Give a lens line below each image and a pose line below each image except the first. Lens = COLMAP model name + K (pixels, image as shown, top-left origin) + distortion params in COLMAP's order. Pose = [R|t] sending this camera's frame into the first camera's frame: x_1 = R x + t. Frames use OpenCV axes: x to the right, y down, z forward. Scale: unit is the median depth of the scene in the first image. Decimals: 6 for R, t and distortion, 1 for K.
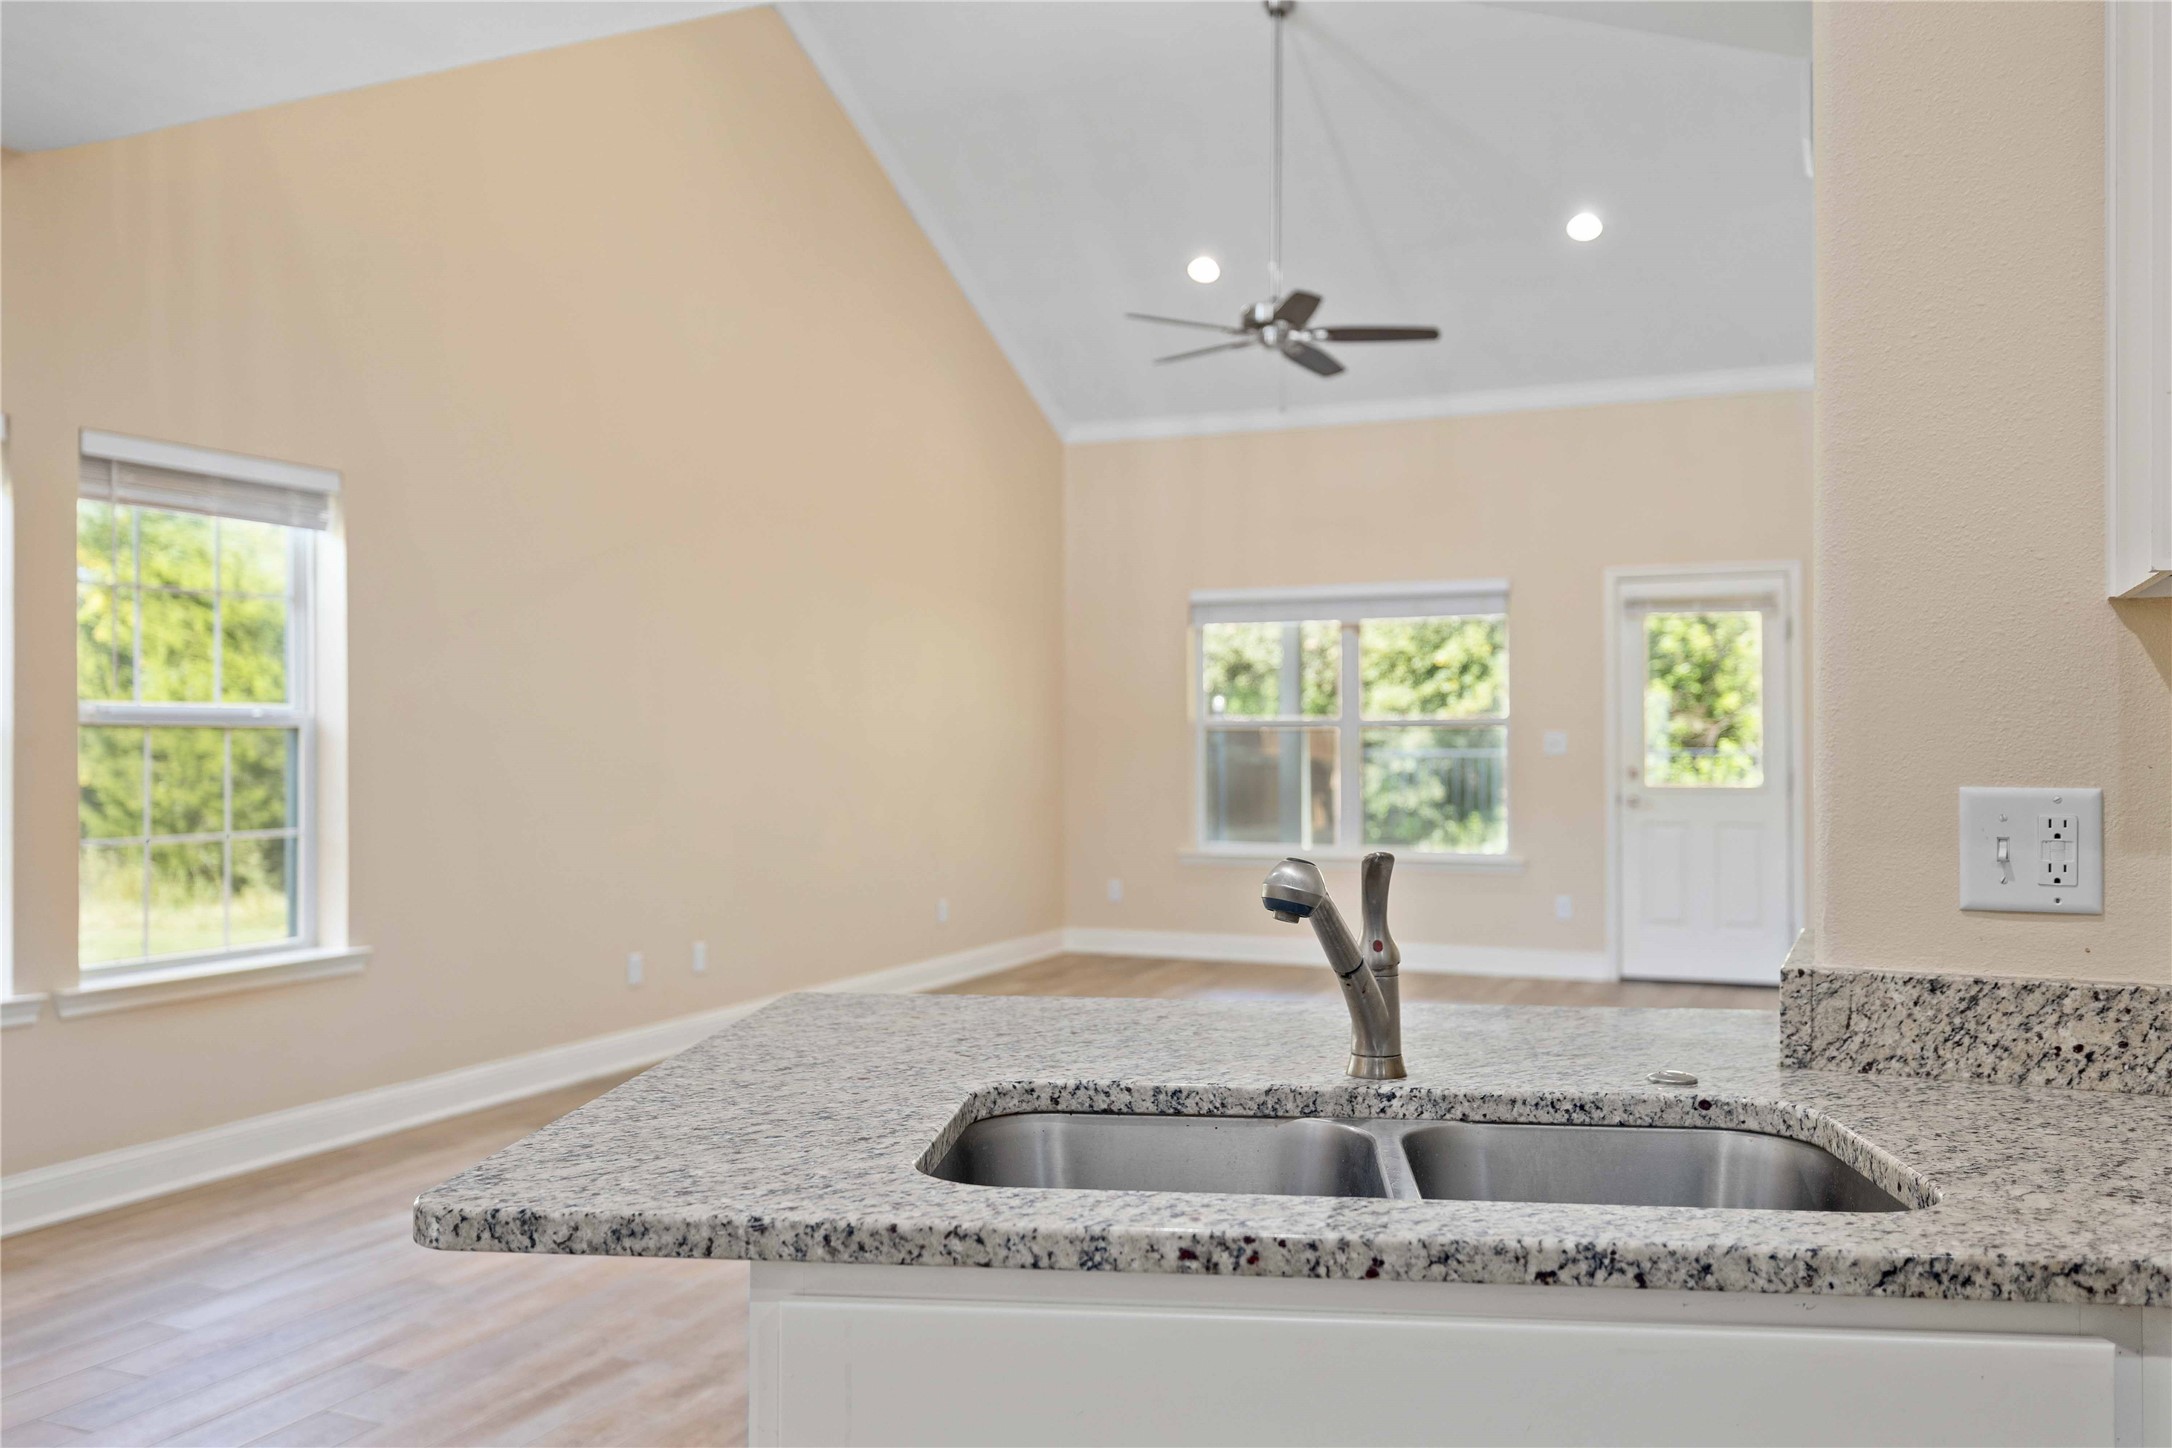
lens RADIAL K [[1800.3, 0, 1100.2], [0, 1800.3, 713.2], [0, 0, 1]] dist [-0.009508, 0.003218]
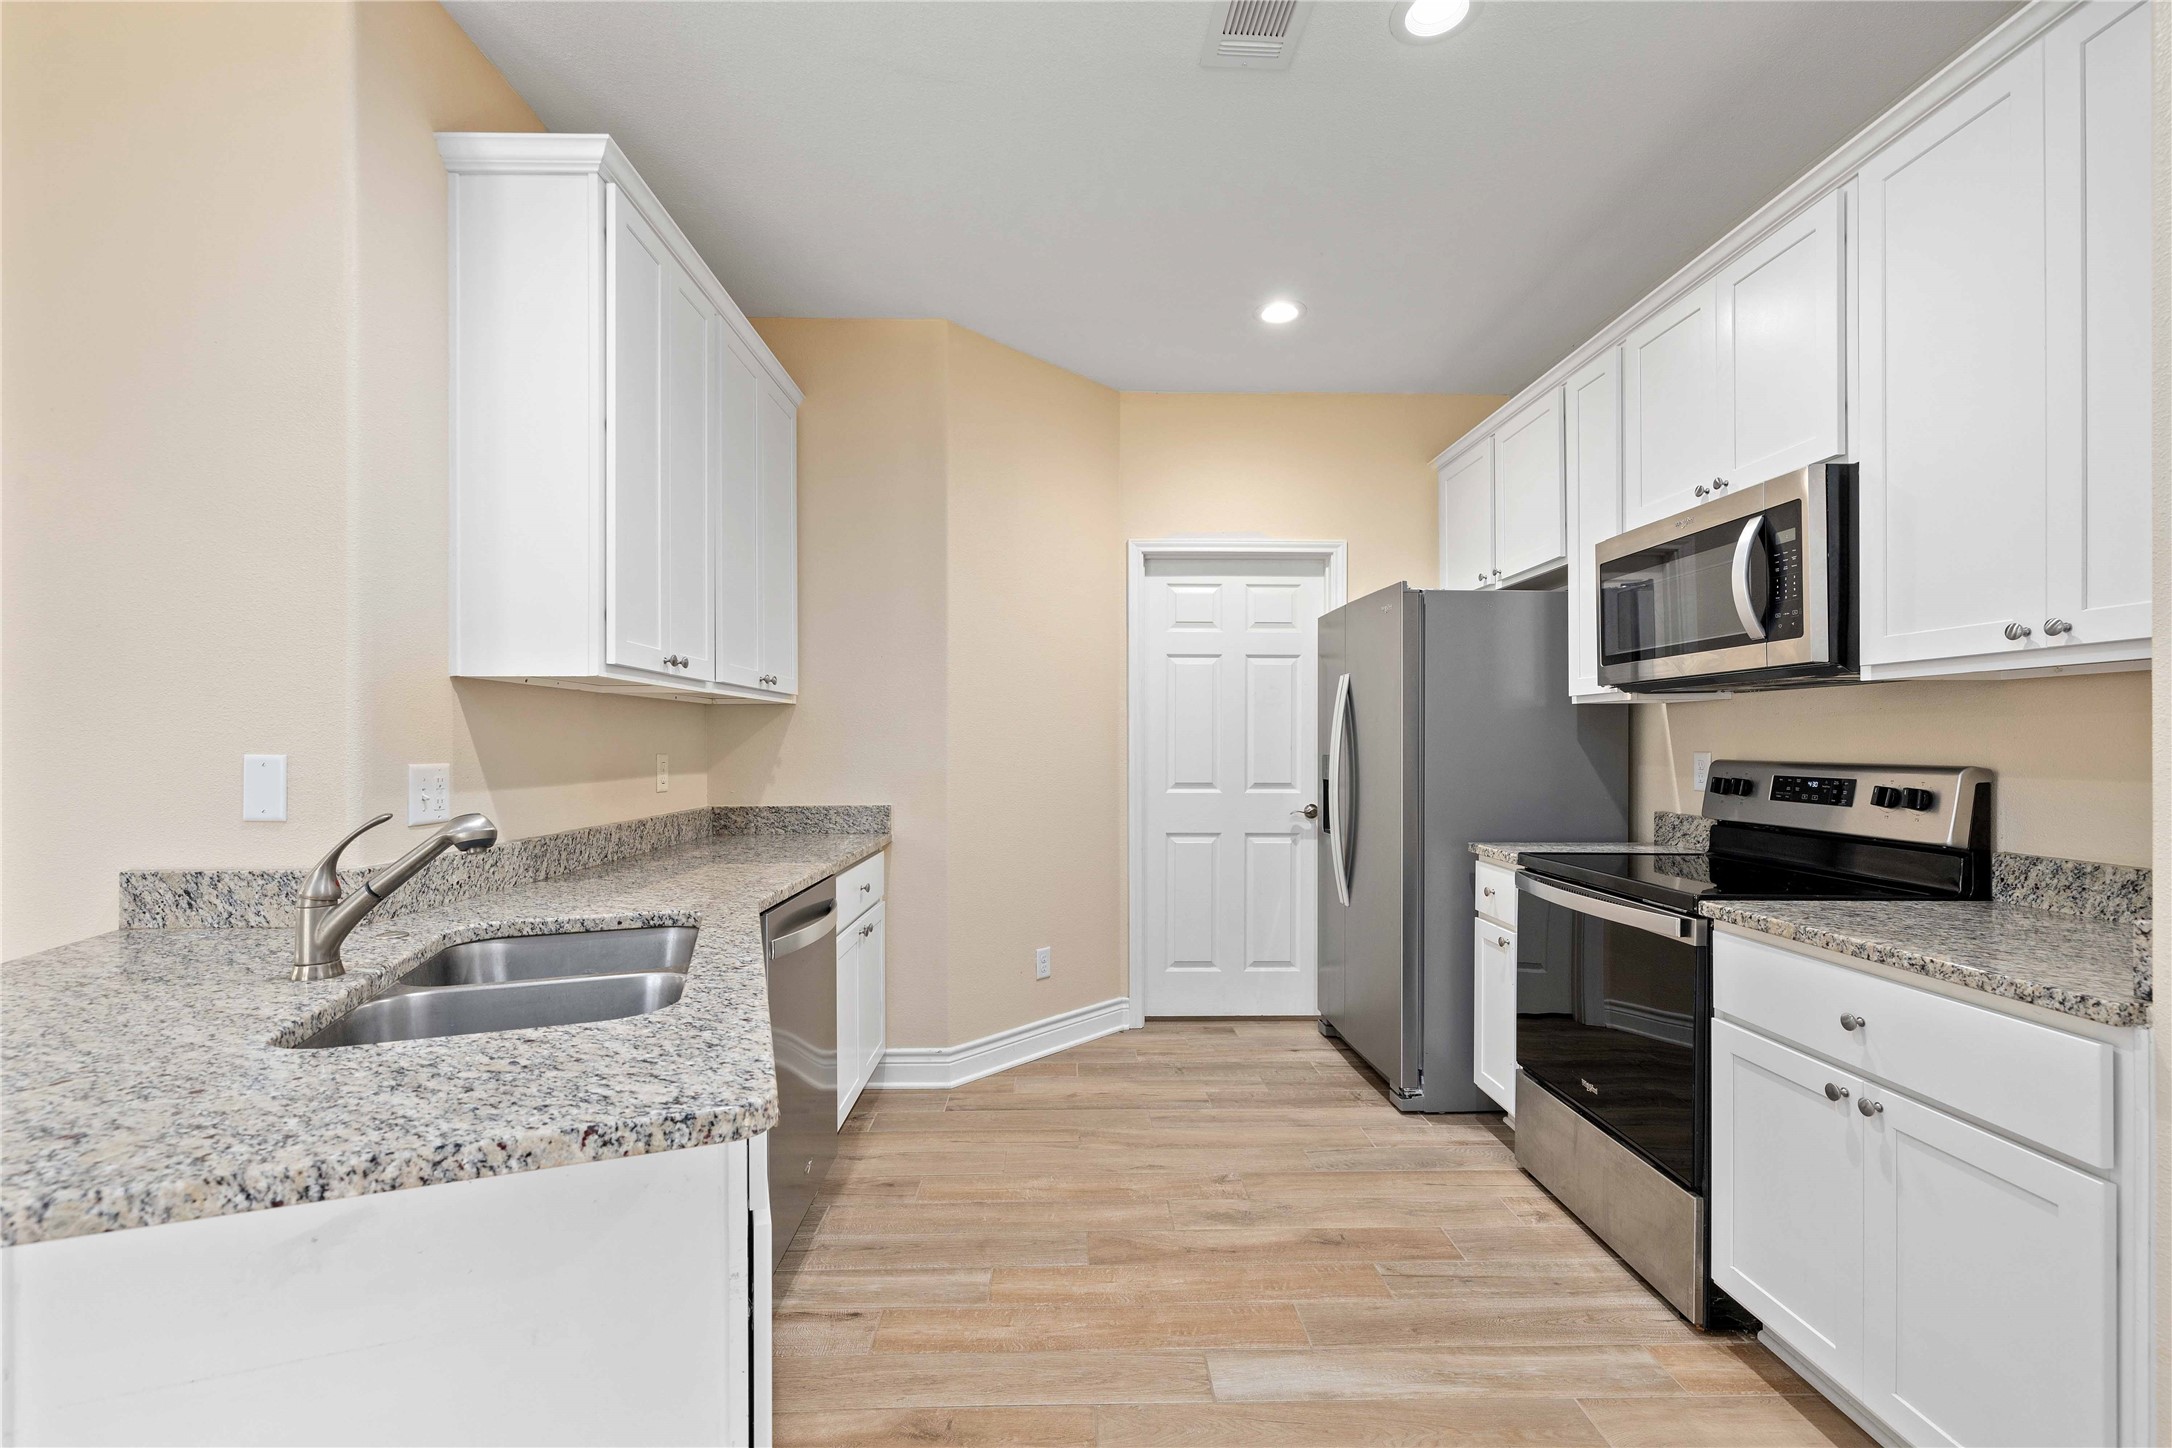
lens RADIAL K [[915.1, 0, 1090.7], [0, 915.1, 741.4], [0, 0, 1]] dist [0.002010, -0.000896]
pose [[-0.434582, 0.001509, 0.900631, -0.389125], [-0.009147, 0.999940, -0.006090, 0.007773], [-0.900586, -0.010885, -0.434541, 0.394102]]
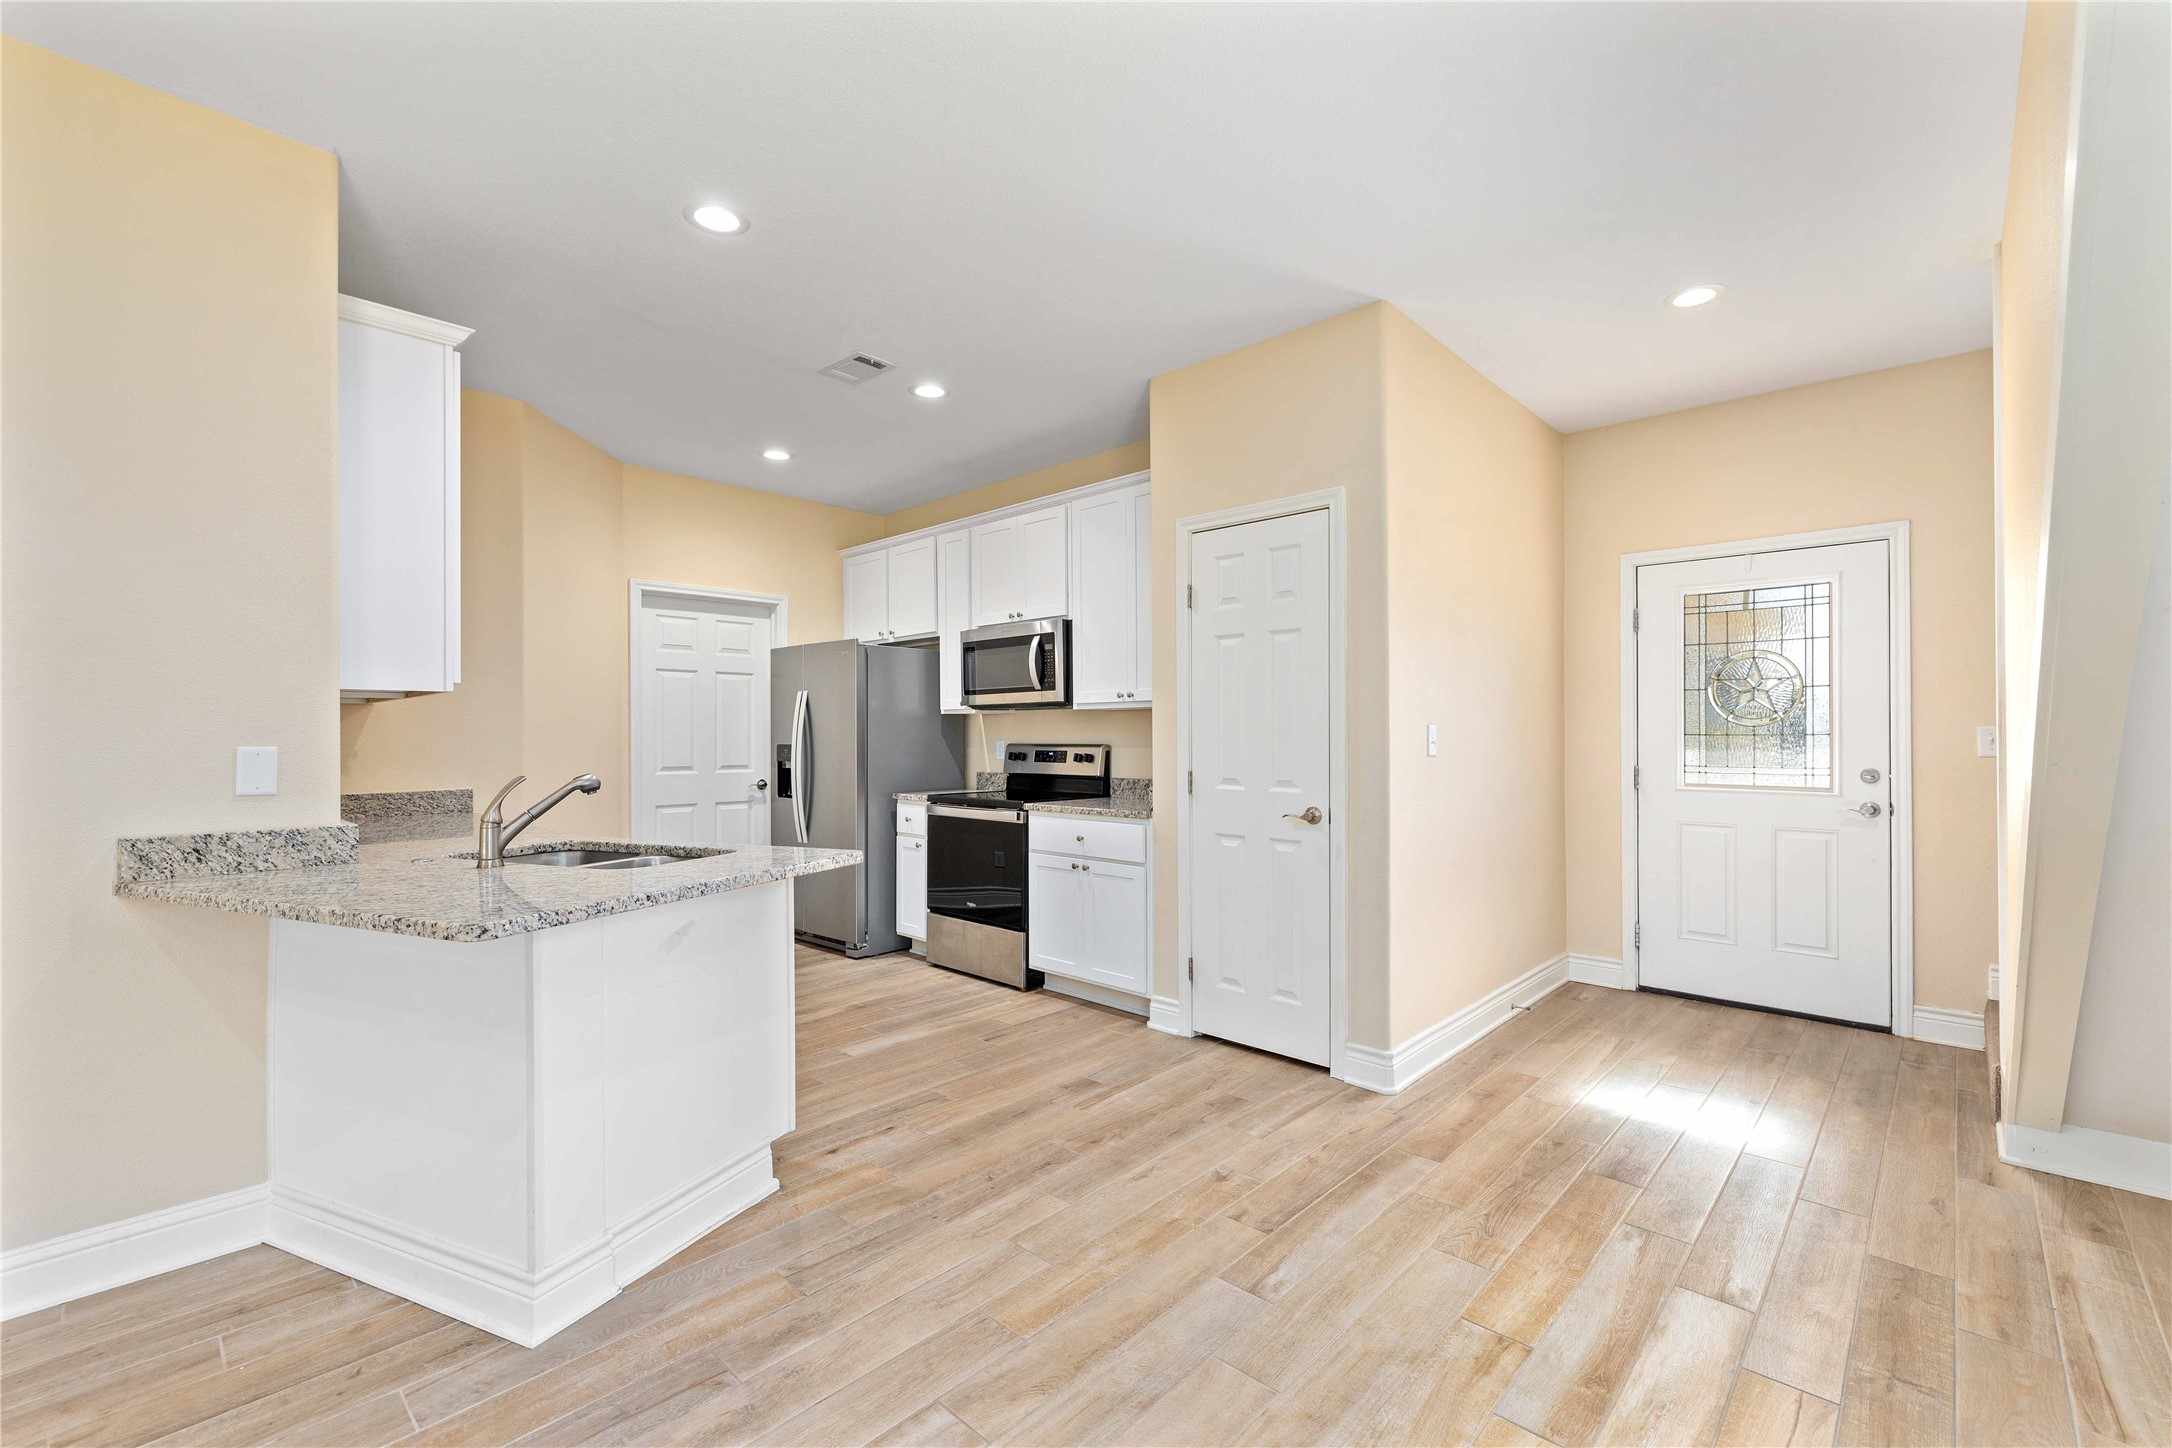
lens RADIAL K [[915.1, 0, 1075.0], [0, 915.1, 712.0], [0, 0, 1]] dist [0.002010, -0.000896]
pose [[-0.941960, 0.012440, 0.335493, -0.549532], [0.000955, 0.999409, -0.034376, 0.013805], [-0.335723, -0.032061, -0.941415, 1.010677]]
